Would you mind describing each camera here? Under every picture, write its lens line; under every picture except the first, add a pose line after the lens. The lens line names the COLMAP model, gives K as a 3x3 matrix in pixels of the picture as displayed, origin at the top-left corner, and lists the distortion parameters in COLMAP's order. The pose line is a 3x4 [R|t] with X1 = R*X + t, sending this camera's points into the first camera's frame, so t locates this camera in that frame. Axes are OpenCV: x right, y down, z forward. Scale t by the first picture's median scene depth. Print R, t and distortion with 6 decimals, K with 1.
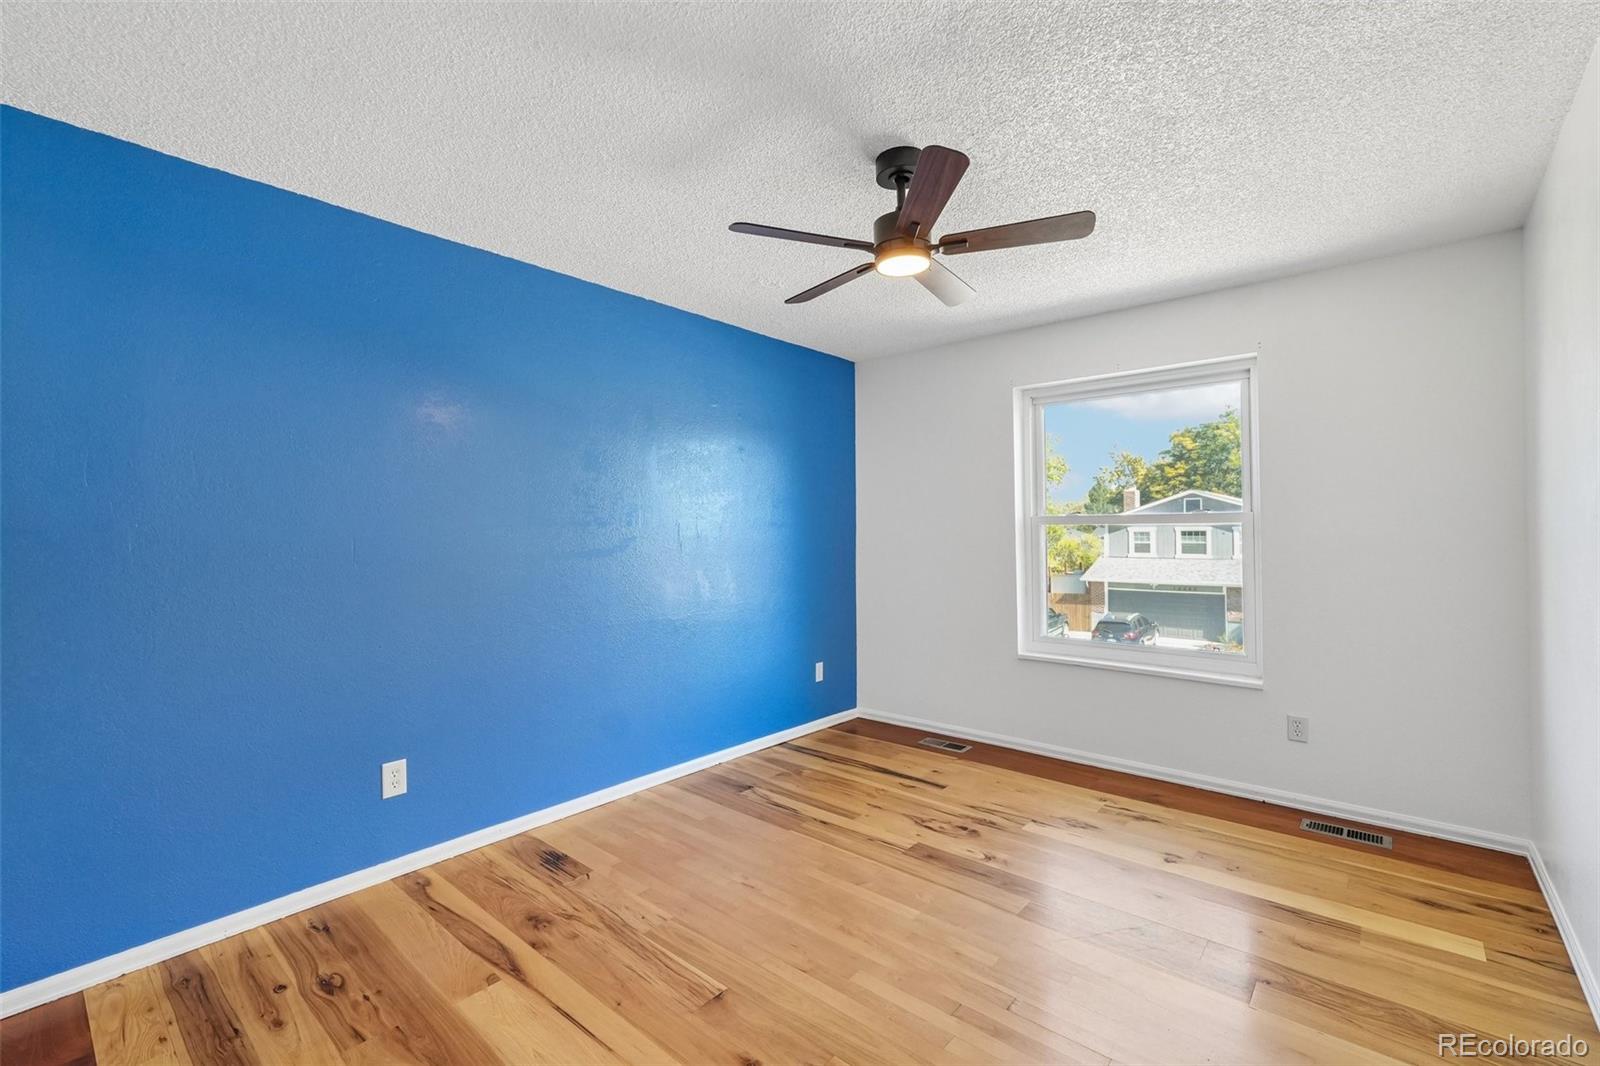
lens RADIAL K [[674.0, 0, 789.7], [0, 674.0, 533.2], [0, 0, 1]] dist [-0.000279, 0.000402]
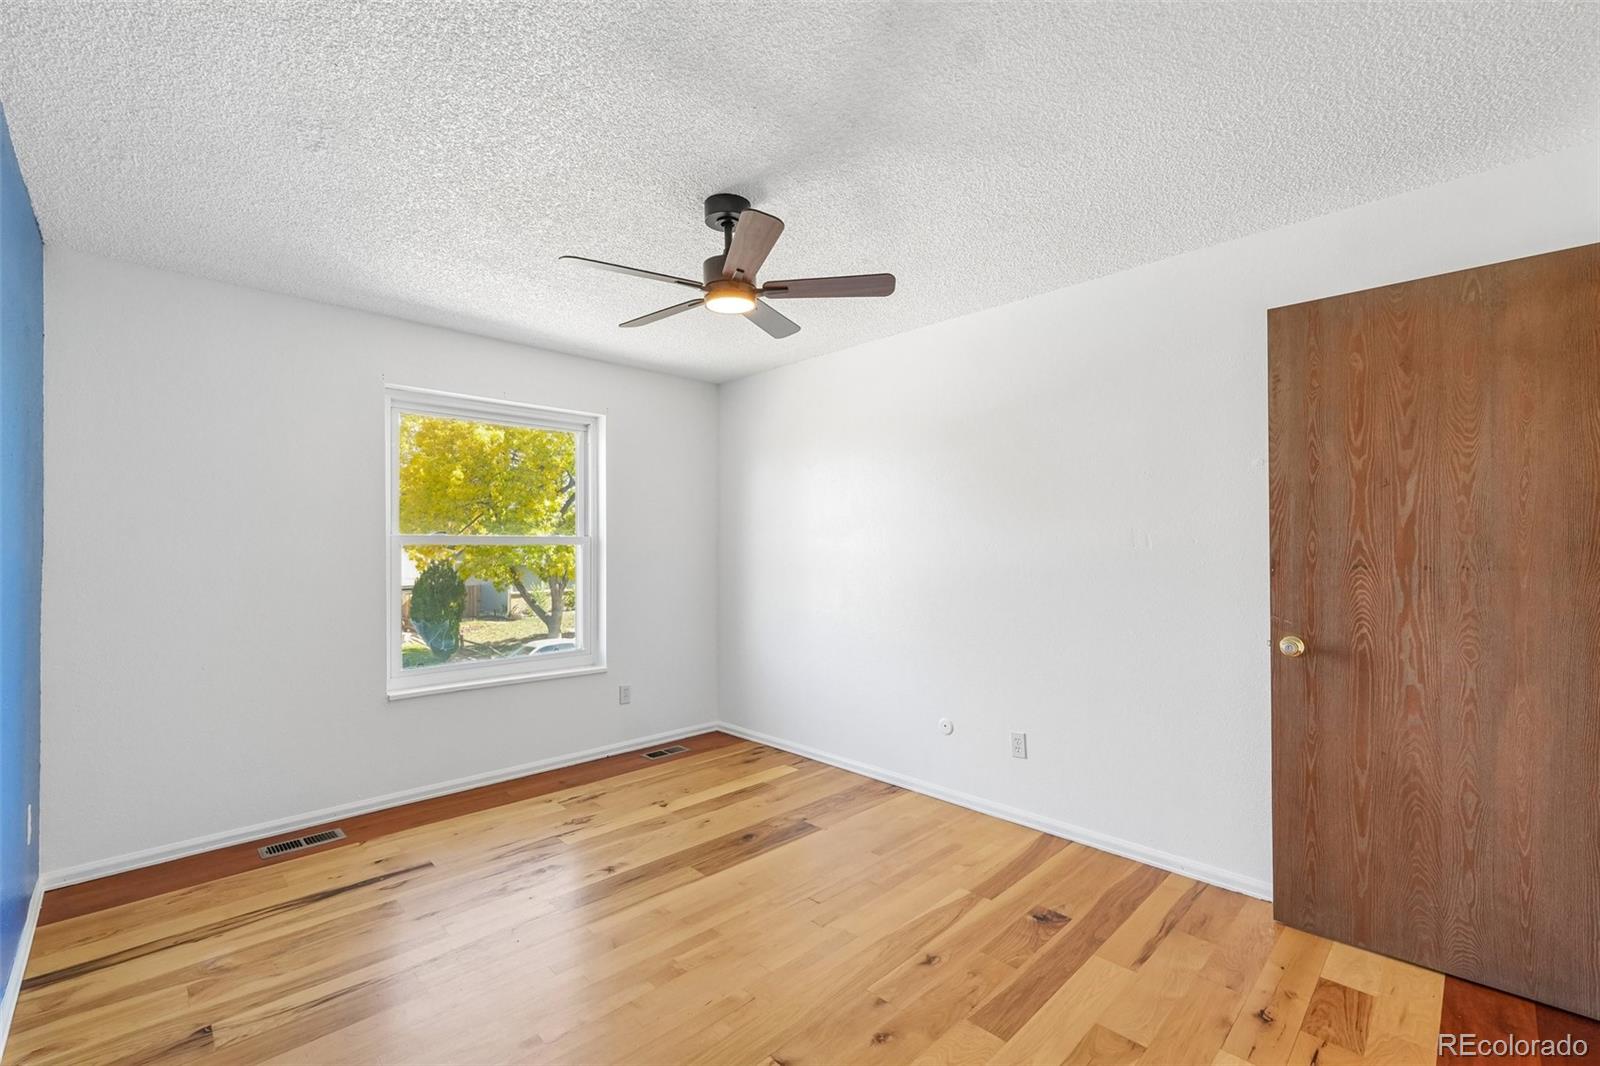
lens RADIAL K [[674.0, 0, 789.7], [0, 674.0, 533.2], [0, 0, 1]] dist [-0.000279, 0.000402]
pose [[0.102668, 0.029695, 0.994272, -0.570872], [0.007411, 0.999504, -0.030616, 0.005788], [-0.994688, 0.010512, 0.102397, 0.501674]]
